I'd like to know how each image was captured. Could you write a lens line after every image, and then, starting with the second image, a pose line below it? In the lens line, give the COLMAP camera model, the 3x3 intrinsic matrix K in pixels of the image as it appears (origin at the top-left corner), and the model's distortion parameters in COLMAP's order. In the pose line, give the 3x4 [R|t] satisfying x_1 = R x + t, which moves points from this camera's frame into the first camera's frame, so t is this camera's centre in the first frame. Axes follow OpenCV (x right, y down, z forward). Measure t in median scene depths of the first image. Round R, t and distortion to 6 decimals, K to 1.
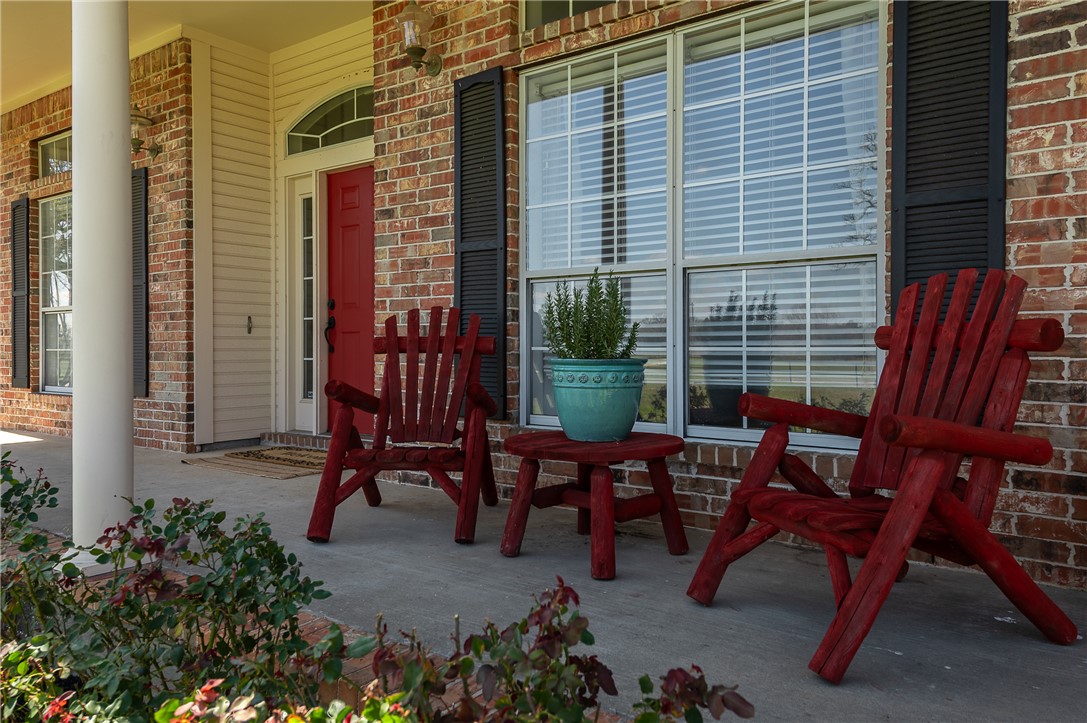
lens RADIAL K [[780.1, 0, 544.0], [0, 780.1, 358.8], [0, 0, 1]] dist [0.007905, -0.001698]
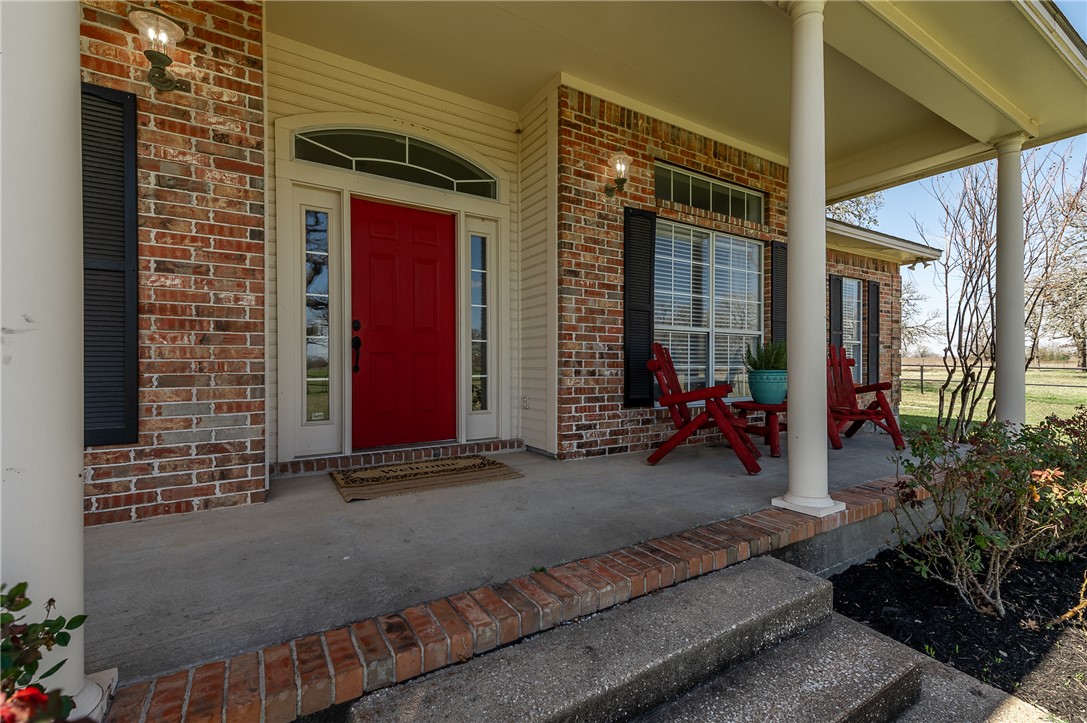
lens RADIAL K [[479.3, 0, 543.9], [0, 479.3, 365.3], [0, 0, 1]] dist [-0.002540, -0.000030]
pose [[0.365252, 0.000928, 0.930908, -1.069631], [0.014083, 0.999880, -0.006523, -0.012103], [-0.930802, 0.015493, 0.365195, 0.751262]]
